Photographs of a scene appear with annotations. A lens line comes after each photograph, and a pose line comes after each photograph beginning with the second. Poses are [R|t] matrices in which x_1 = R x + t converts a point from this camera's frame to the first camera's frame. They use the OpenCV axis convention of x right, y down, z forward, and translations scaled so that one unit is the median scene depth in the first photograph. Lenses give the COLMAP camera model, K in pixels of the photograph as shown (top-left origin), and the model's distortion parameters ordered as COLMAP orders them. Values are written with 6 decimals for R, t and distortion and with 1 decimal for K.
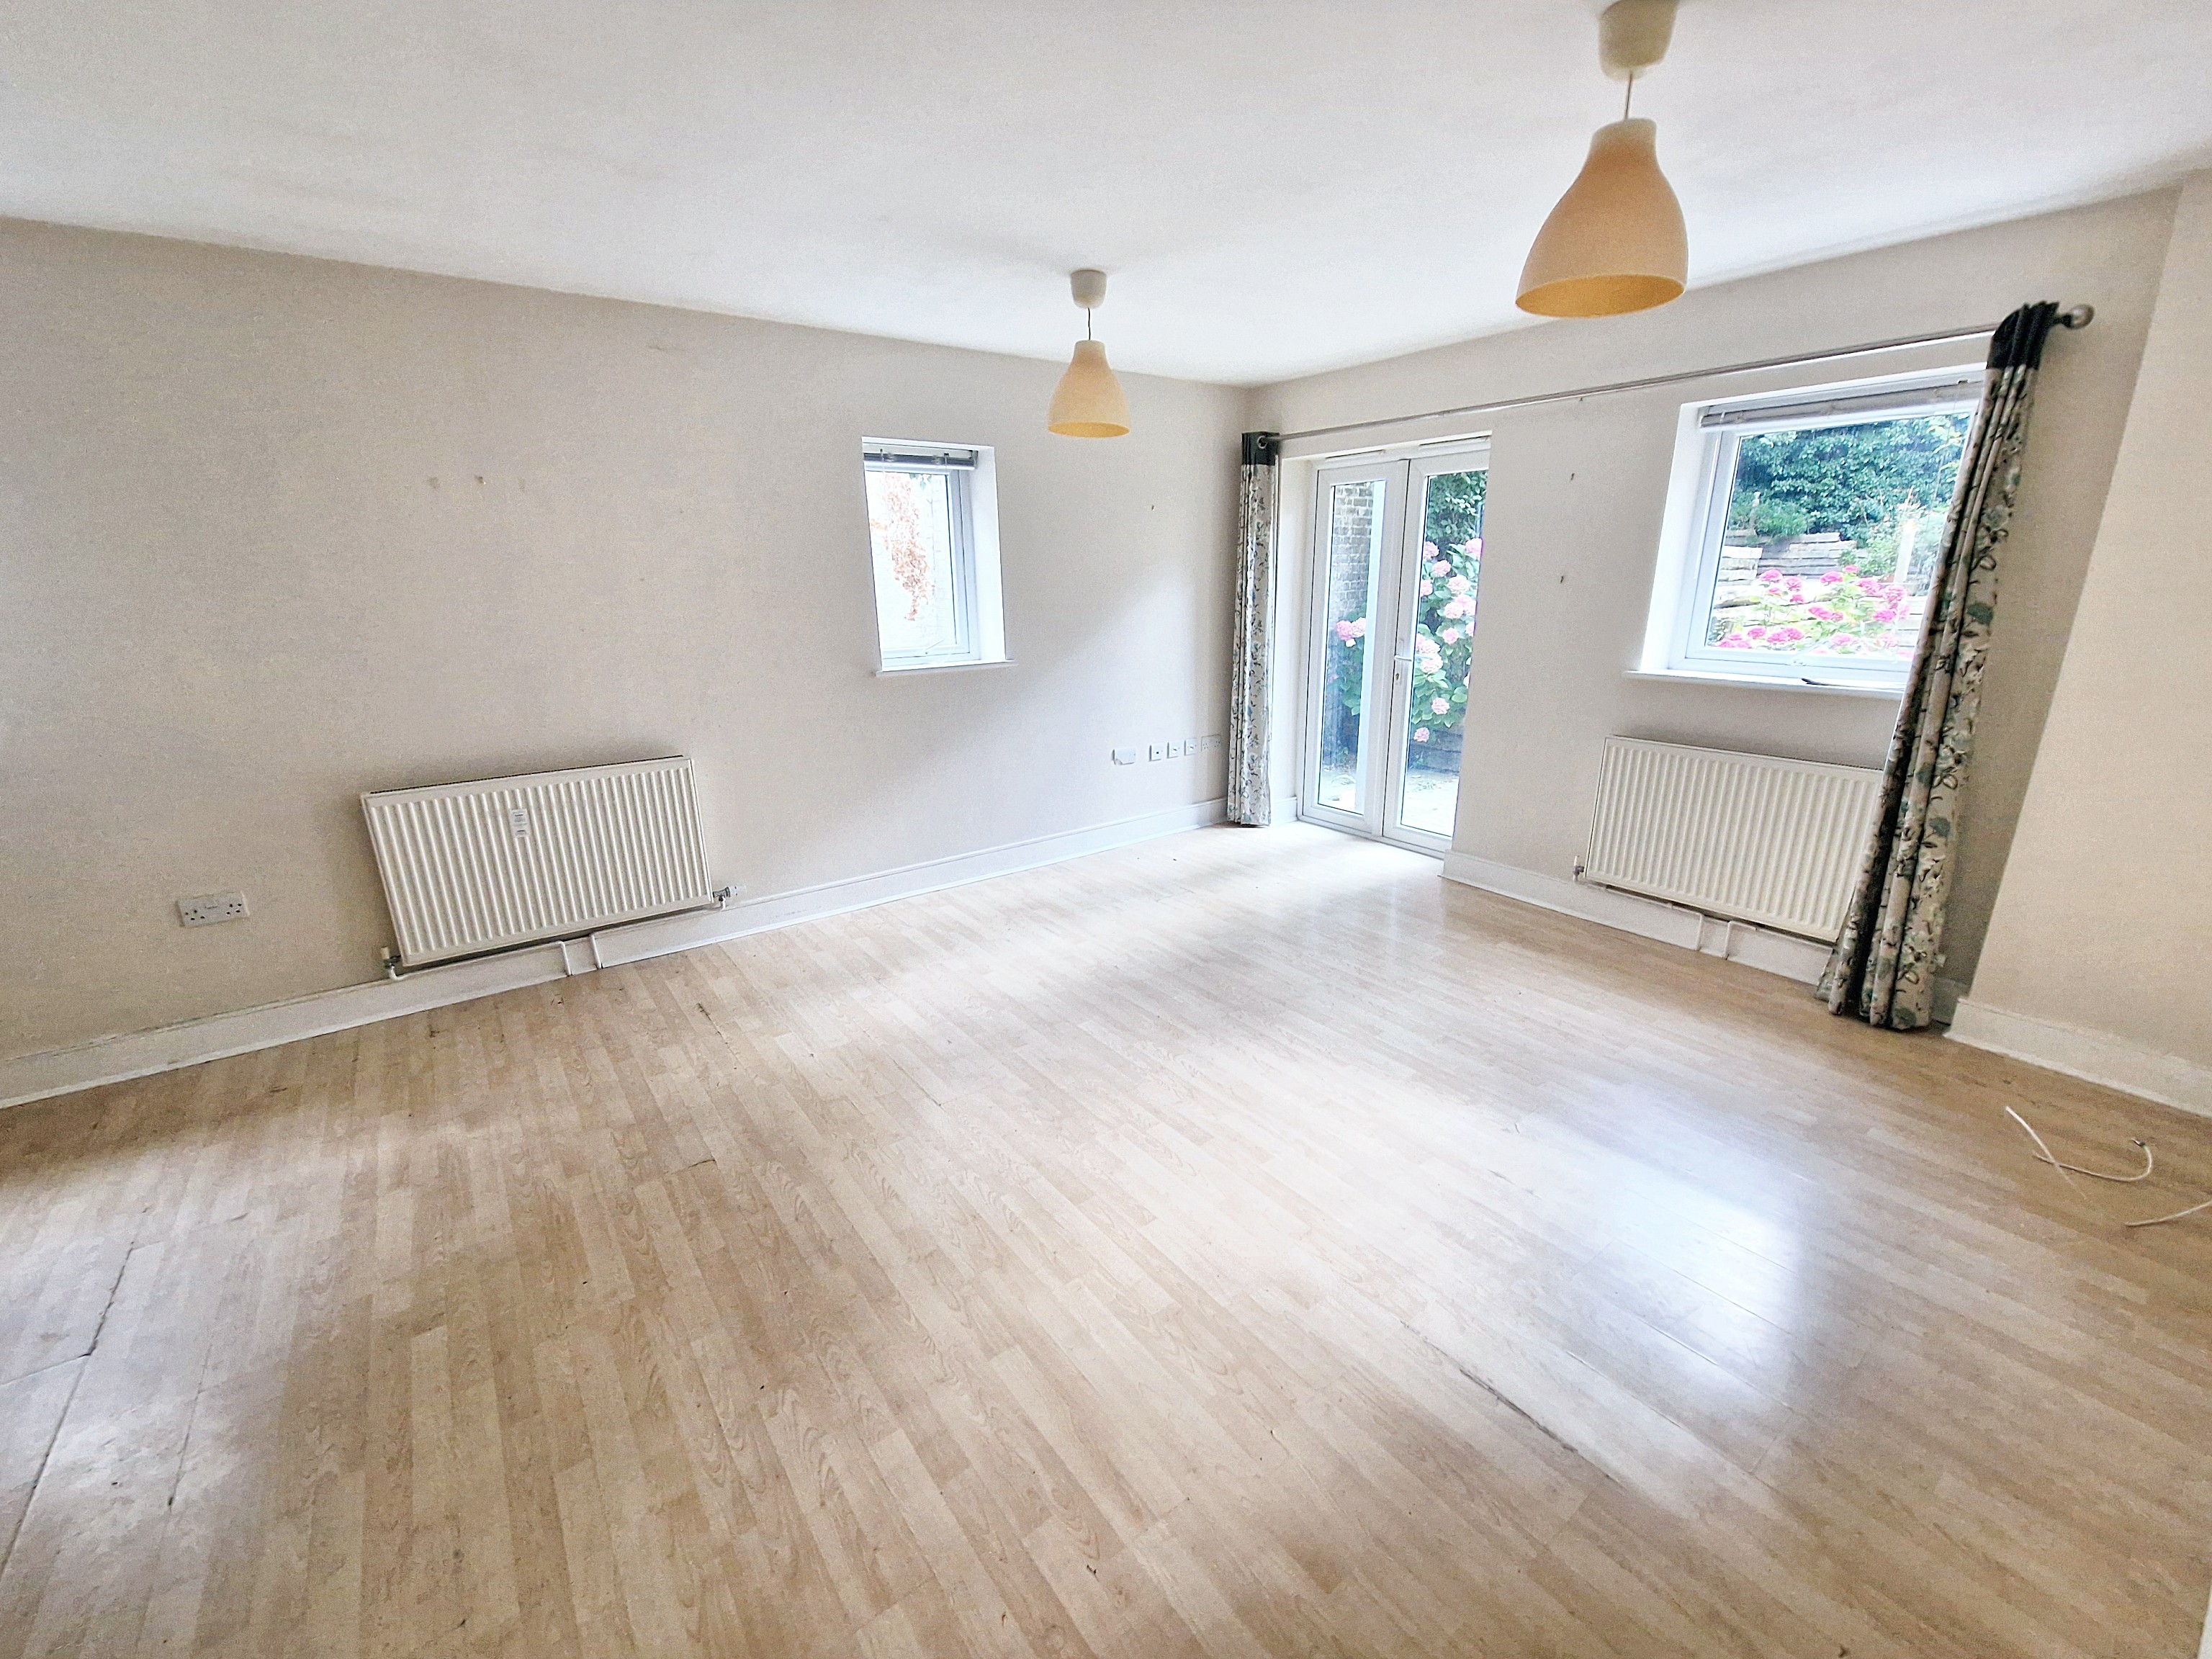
lens RADIAL K [[882.1, 0, 1100.6], [0, 882.1, 825.2], [0, 0, 1]] dist [-0.000949, -0.000044]
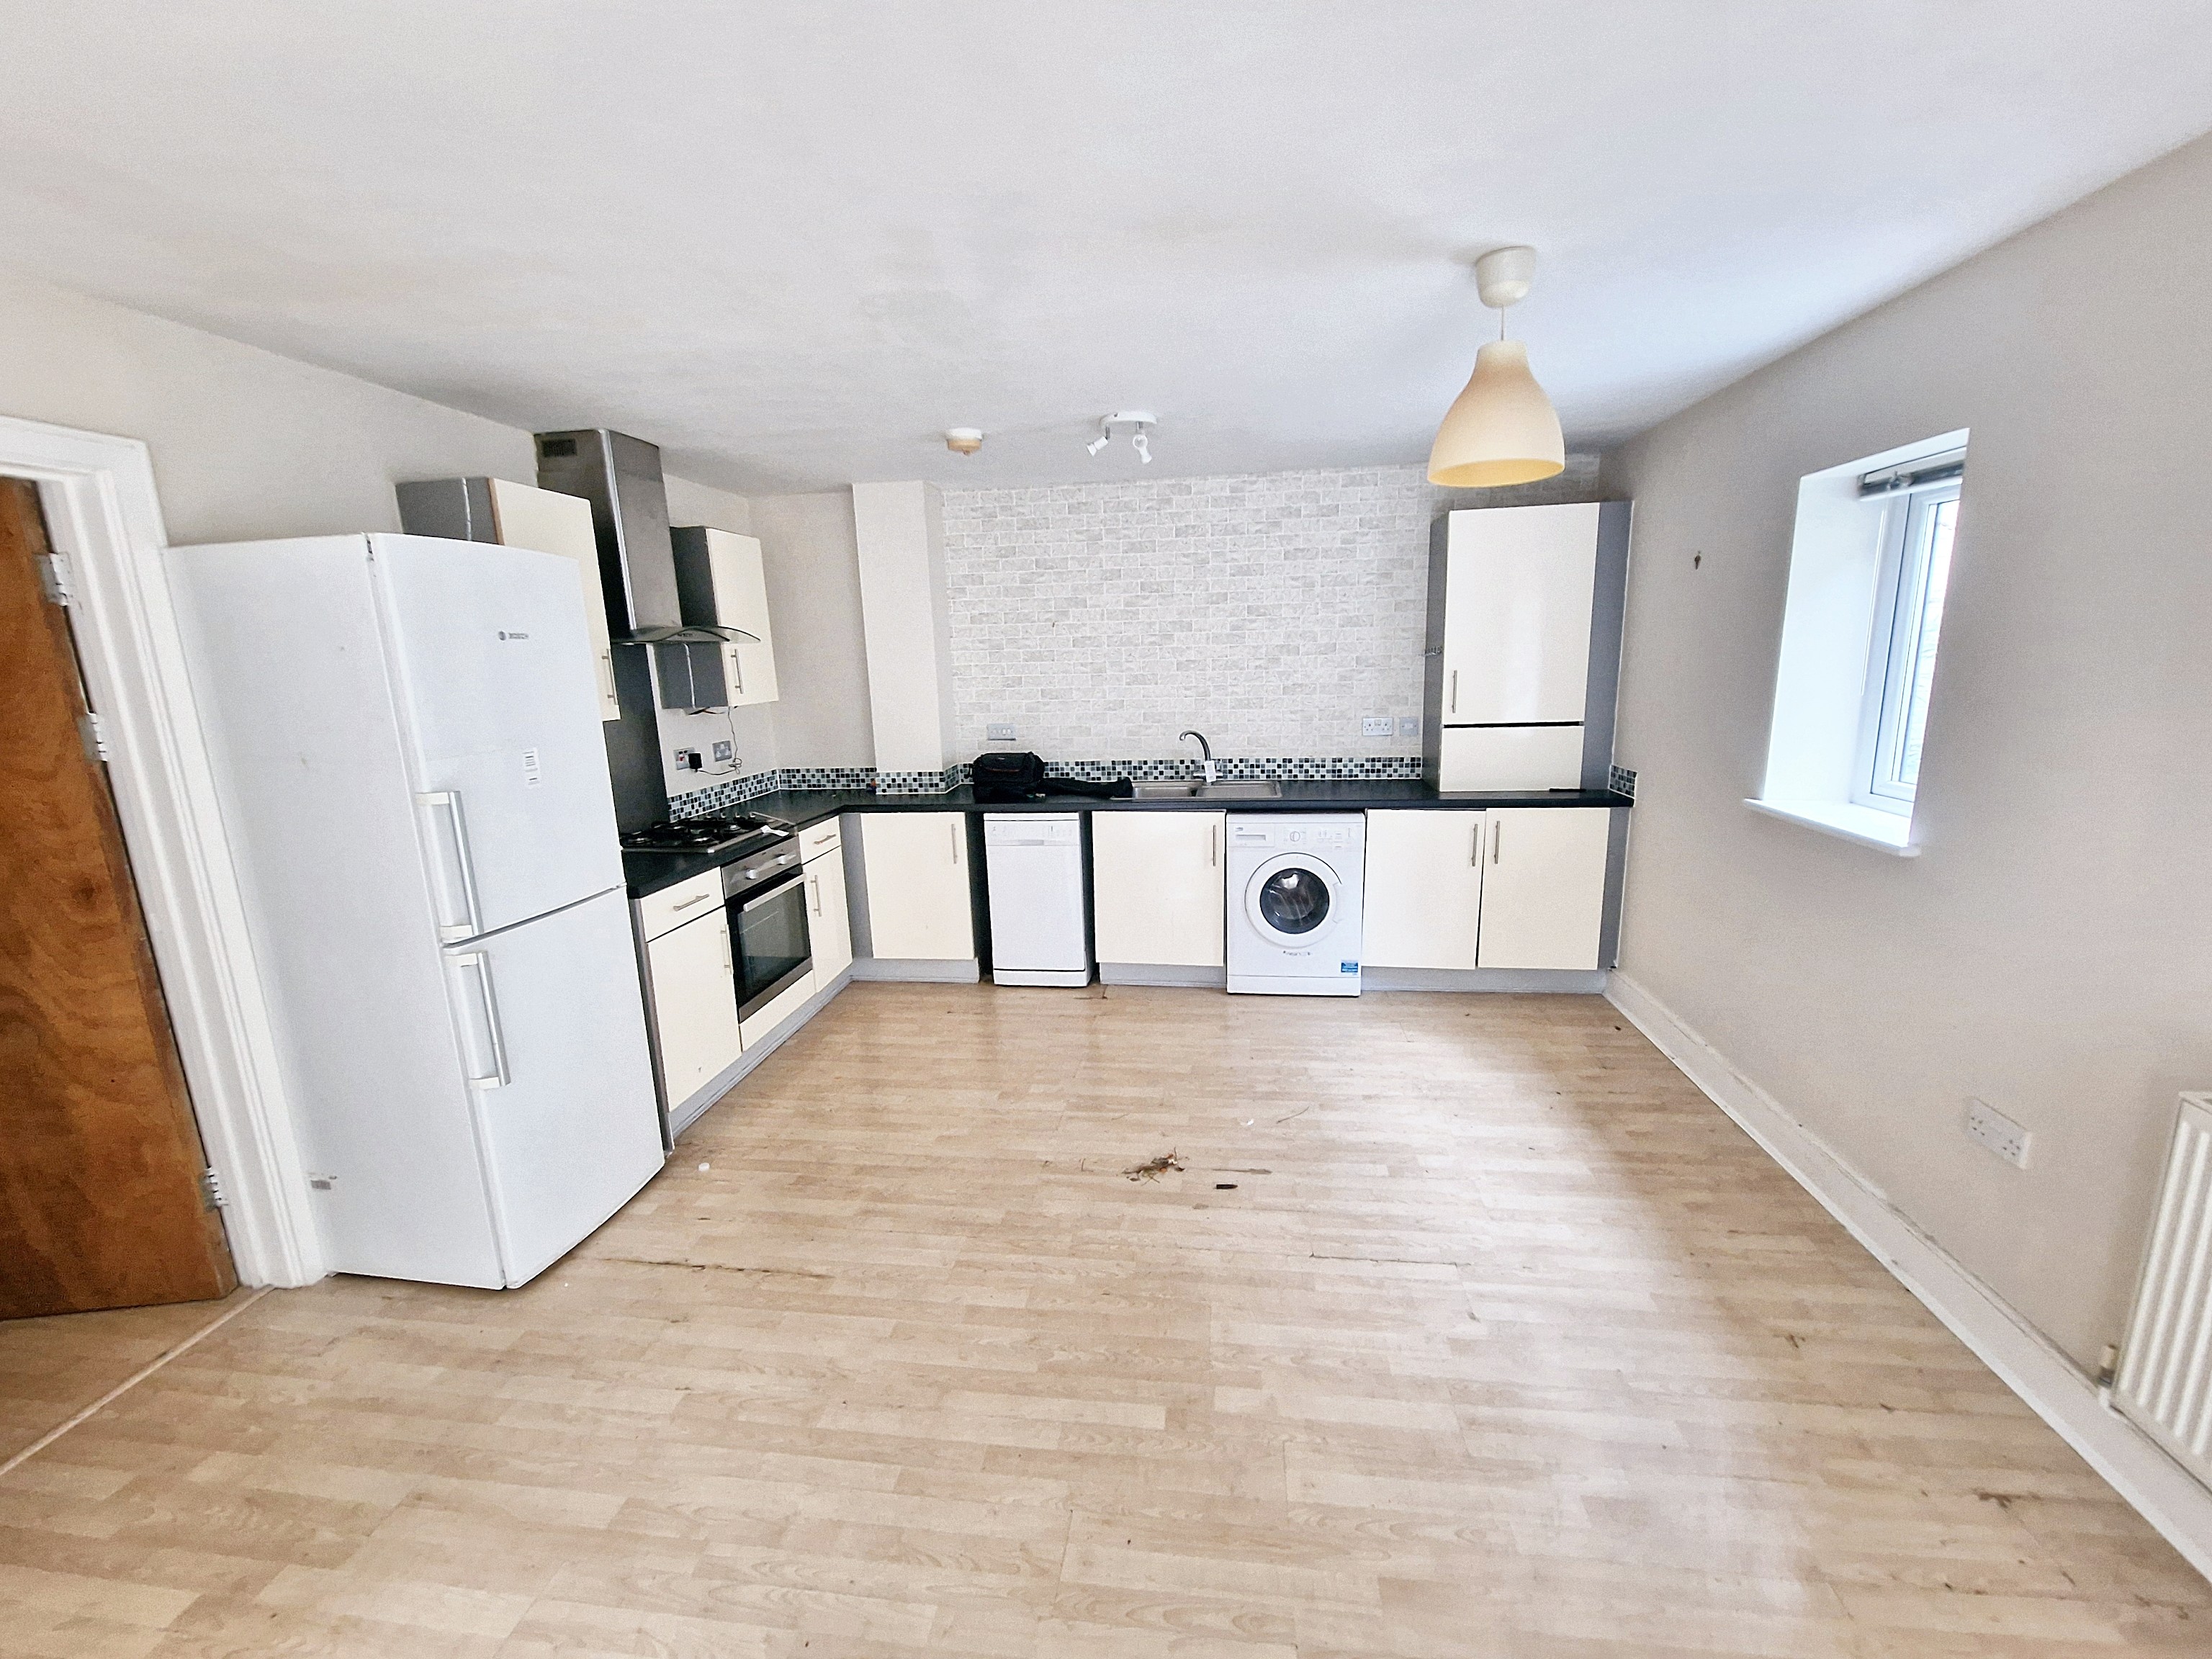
lens RADIAL K [[882.1, 0, 1100.6], [0, 882.1, 825.2], [0, 0, 1]] dist [-0.000949, -0.000044]
pose [[-0.686429, 0.174263, -0.706009, -0.081899], [-0.163406, 0.909072, 0.383259, -0.370039], [0.708600, 0.378446, -0.595537, 1.080514]]
